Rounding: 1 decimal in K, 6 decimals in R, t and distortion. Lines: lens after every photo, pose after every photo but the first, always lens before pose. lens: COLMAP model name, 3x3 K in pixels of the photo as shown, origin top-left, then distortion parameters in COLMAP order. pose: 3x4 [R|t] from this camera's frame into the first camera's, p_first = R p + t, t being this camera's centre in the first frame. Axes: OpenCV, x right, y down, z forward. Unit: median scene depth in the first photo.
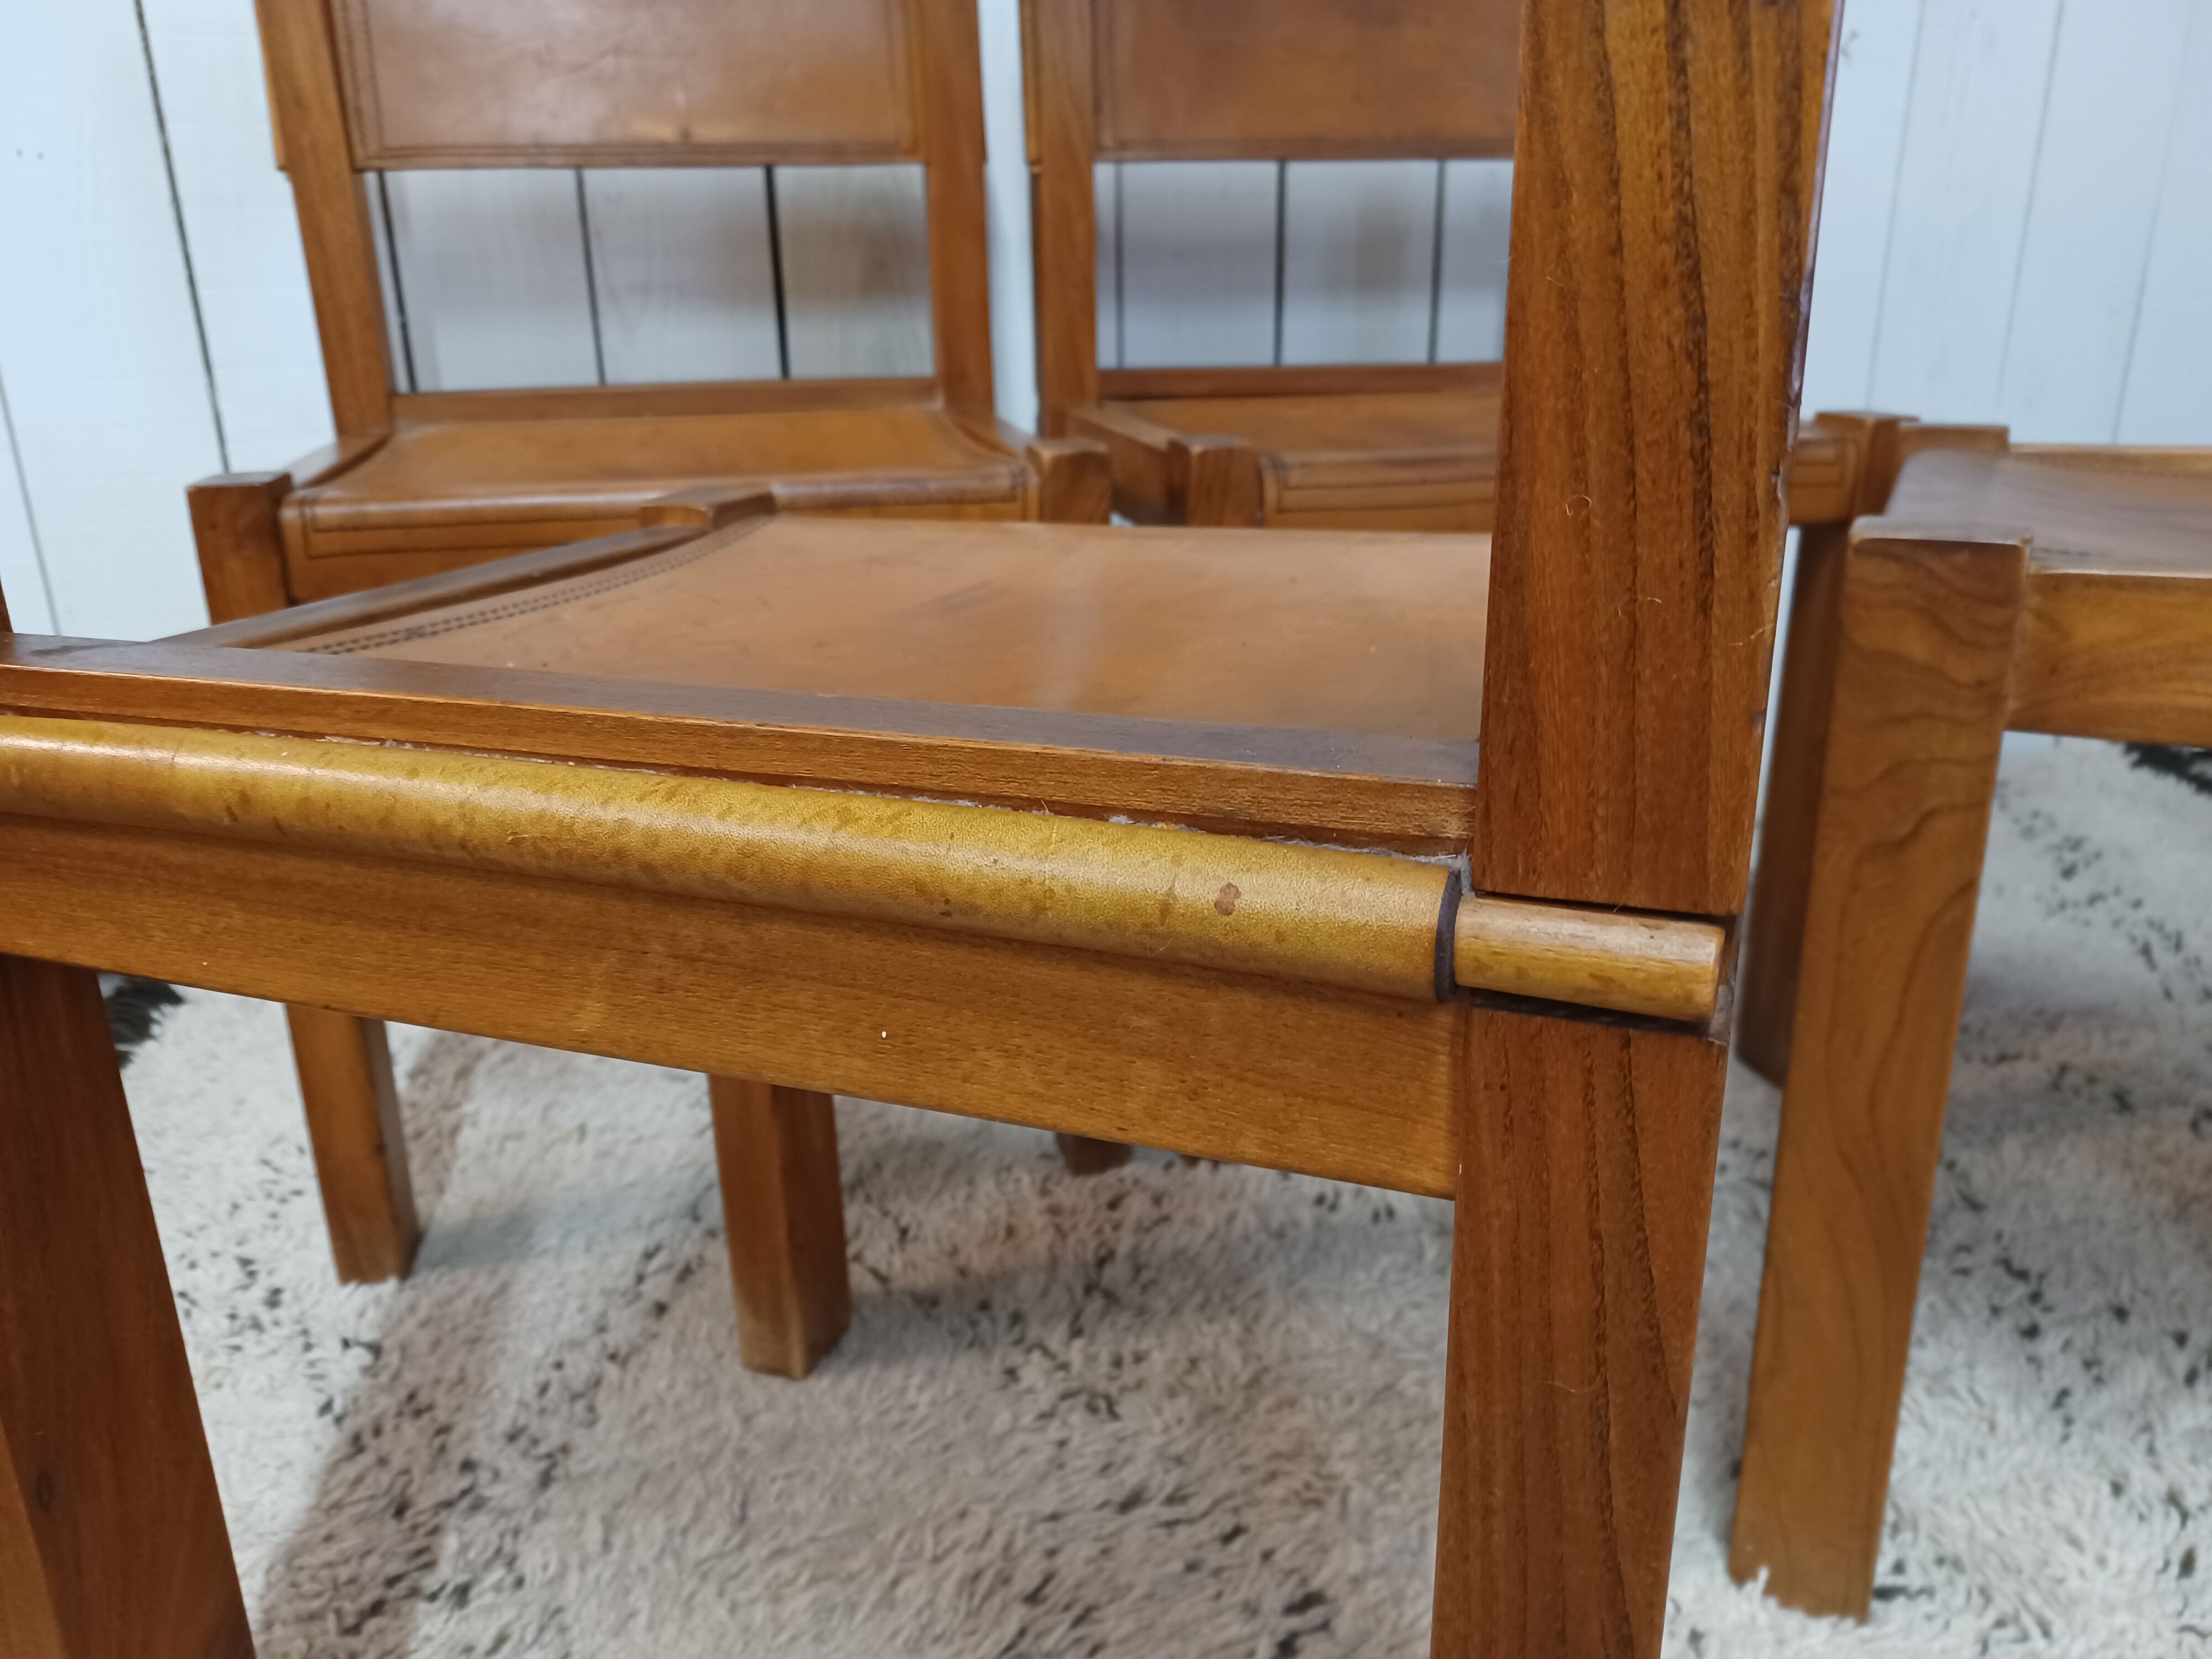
lens RADIAL K [[1639.7, 0, 1084.2], [0, 1639.7, 836.4], [0, 0, 1]] dist [-0.005315, 0.011590]
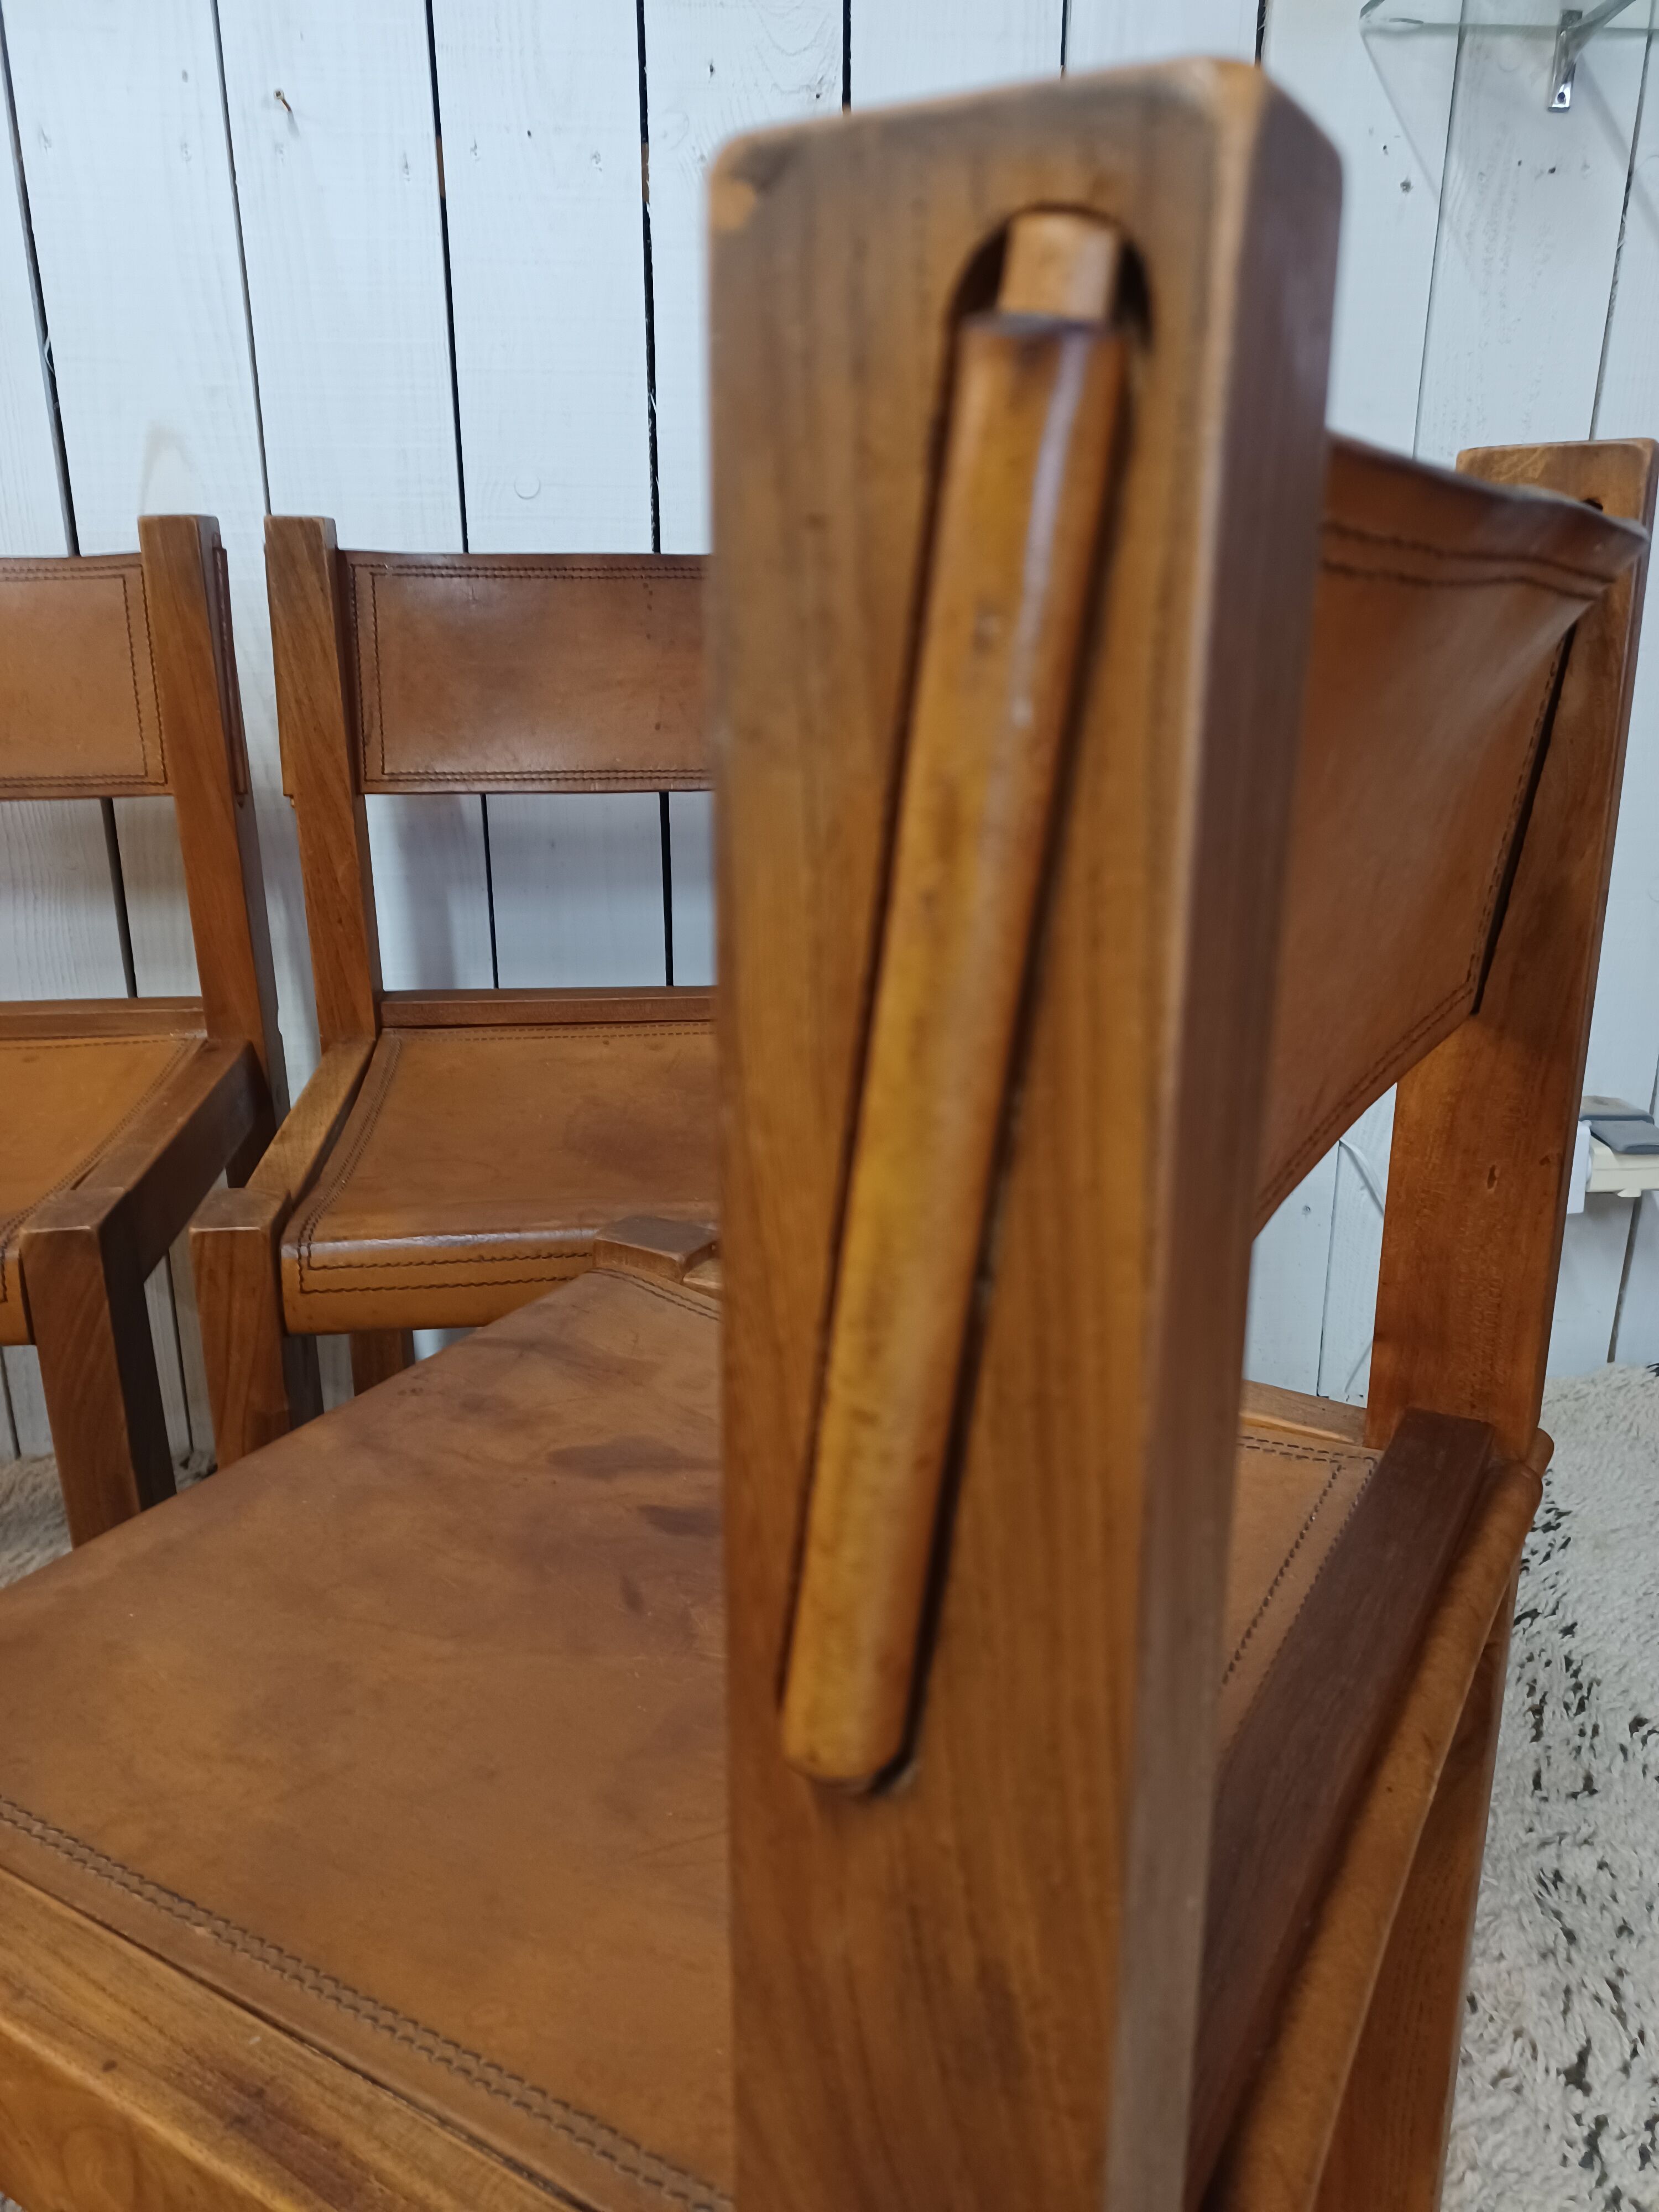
lens RADIAL K [[1618.7, 0, 833.8], [0, 1618.7, 1100.0], [0, 0, 1]] dist [0.052973, -0.036459]
pose [[0.992222, 0.051044, -0.113535, 0.568962], [-0.053215, 0.998452, -0.016175, -0.343278], [0.112534, 0.022091, 0.993402, 0.151272]]
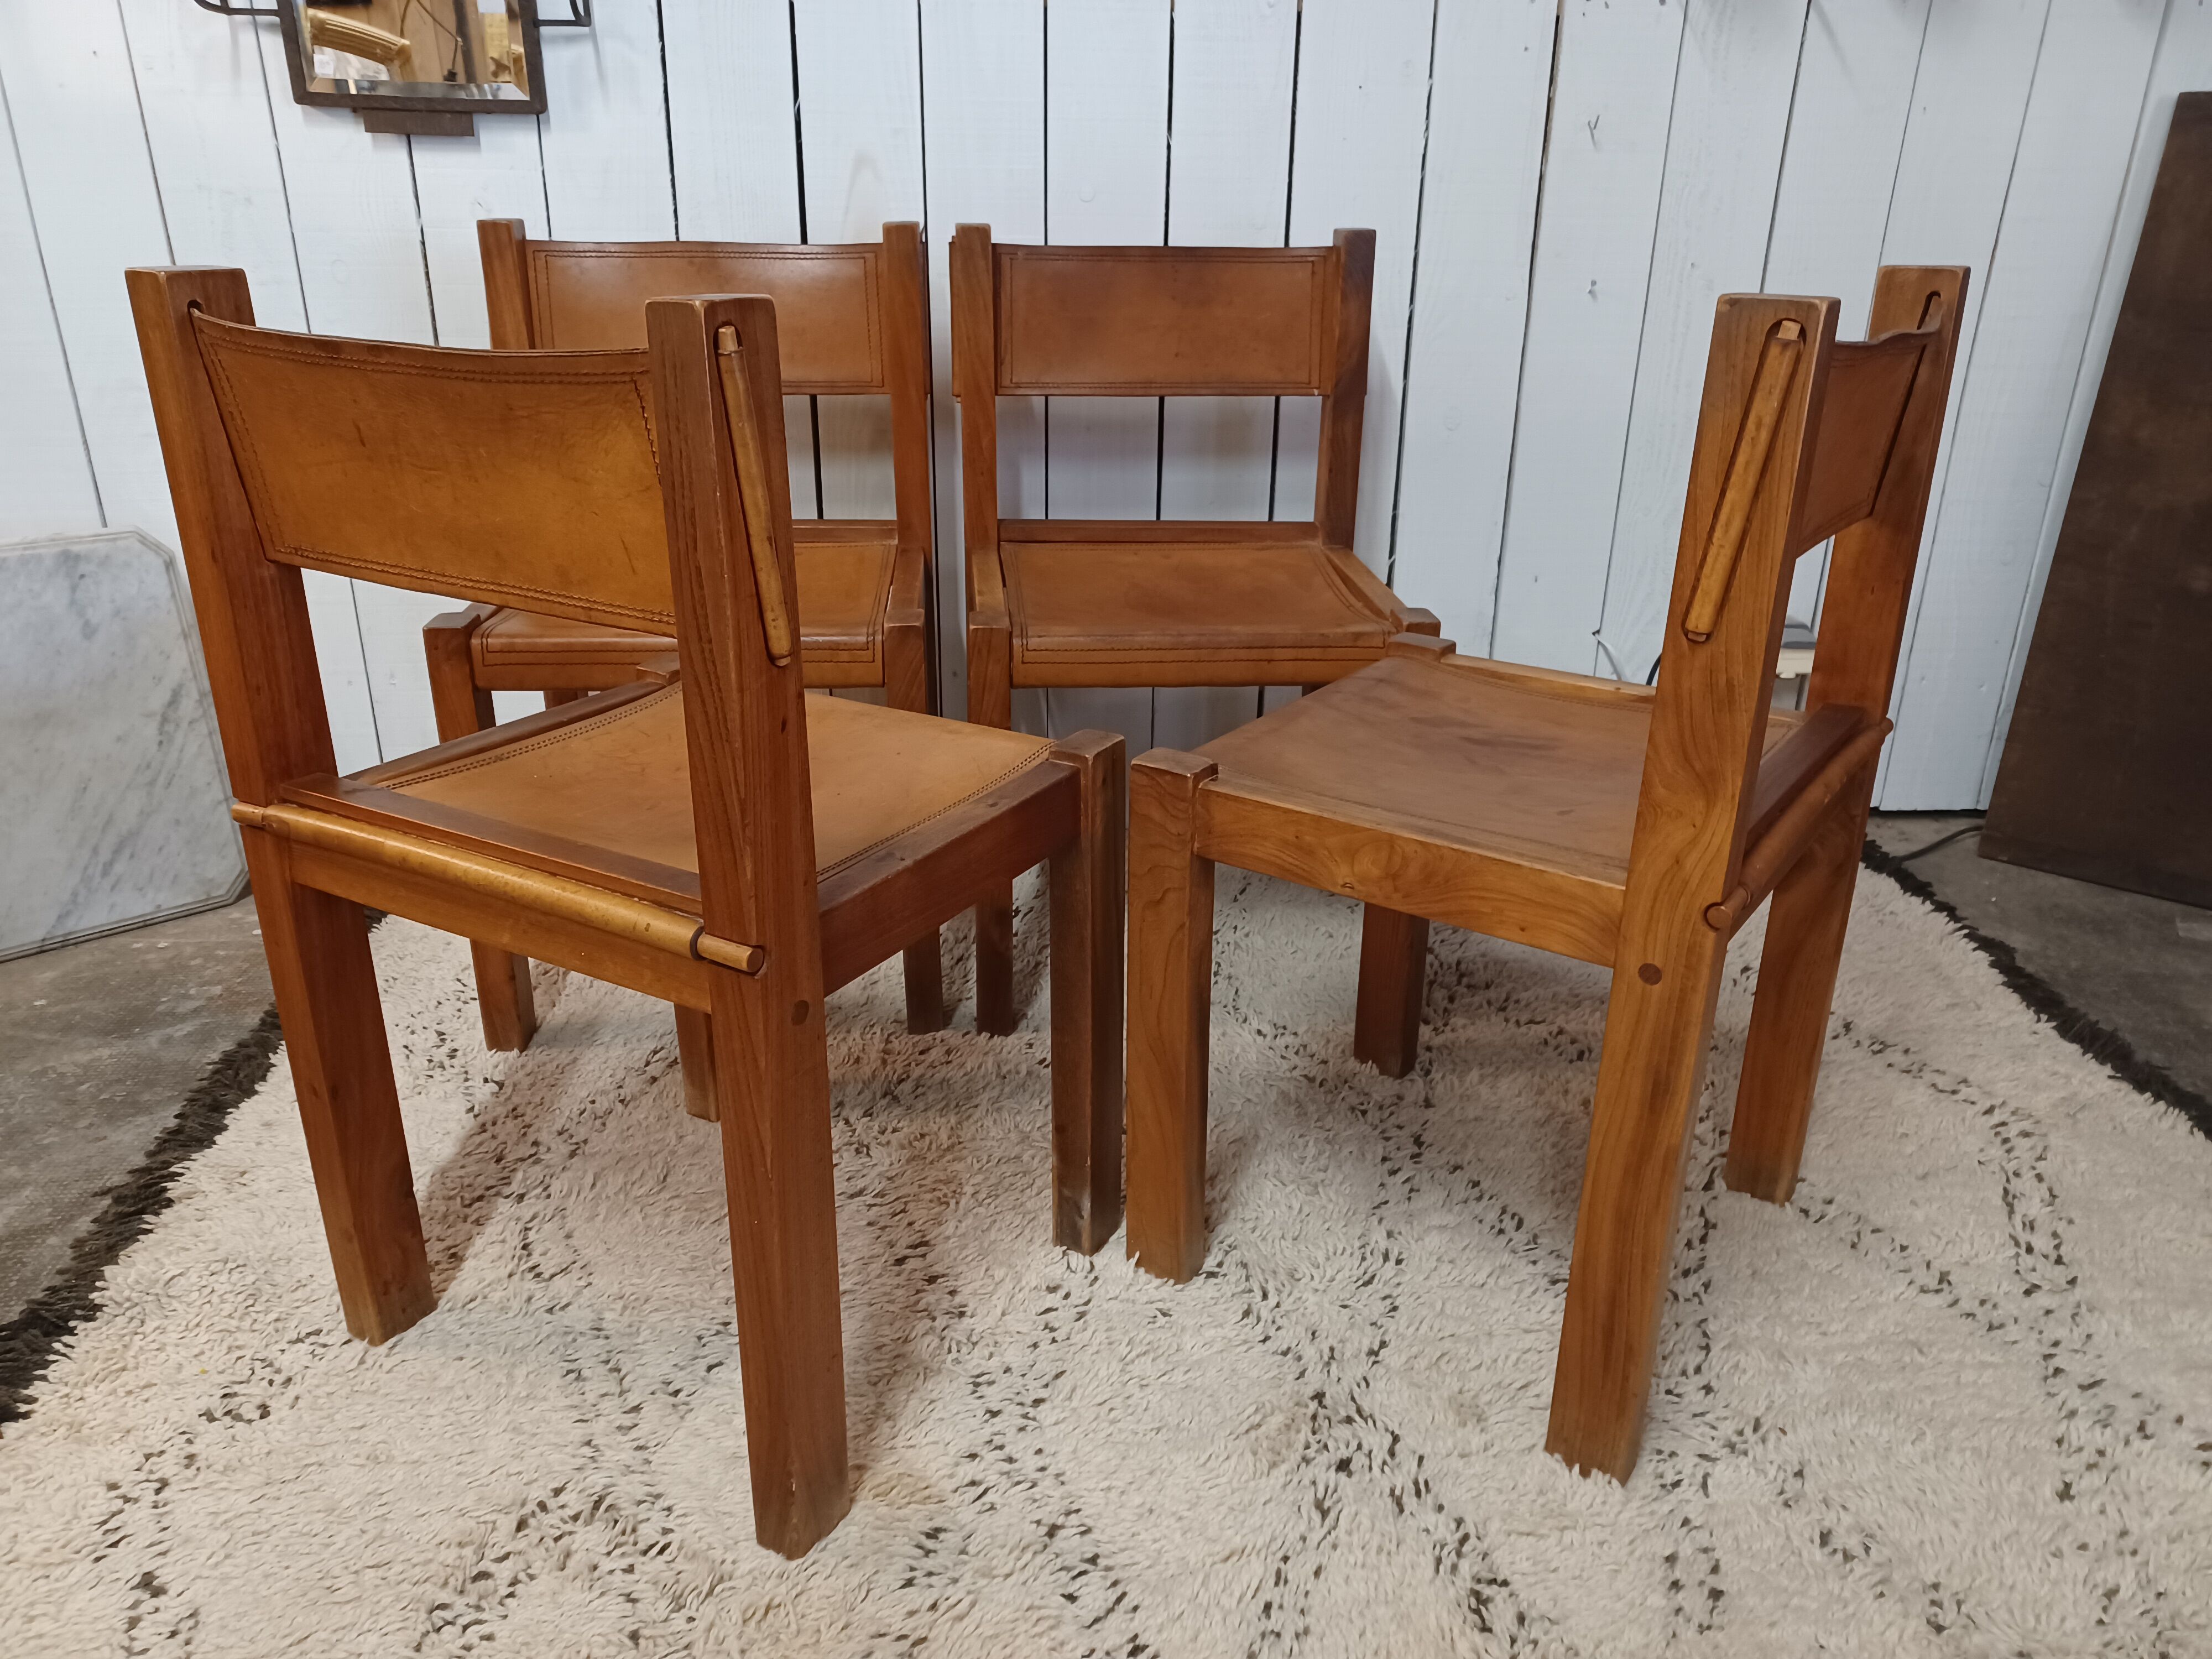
lens RADIAL K [[1618.7, 0, 1104.1], [0, 1618.7, 833.7], [0, 0, 1]] dist [0.052973, -0.036459]
pose [[0.987875, 0.084301, -0.130367, 0.497471], [-0.076158, 0.994893, 0.066241, -0.156511], [0.135285, -0.055510, 0.989250, -0.781019]]
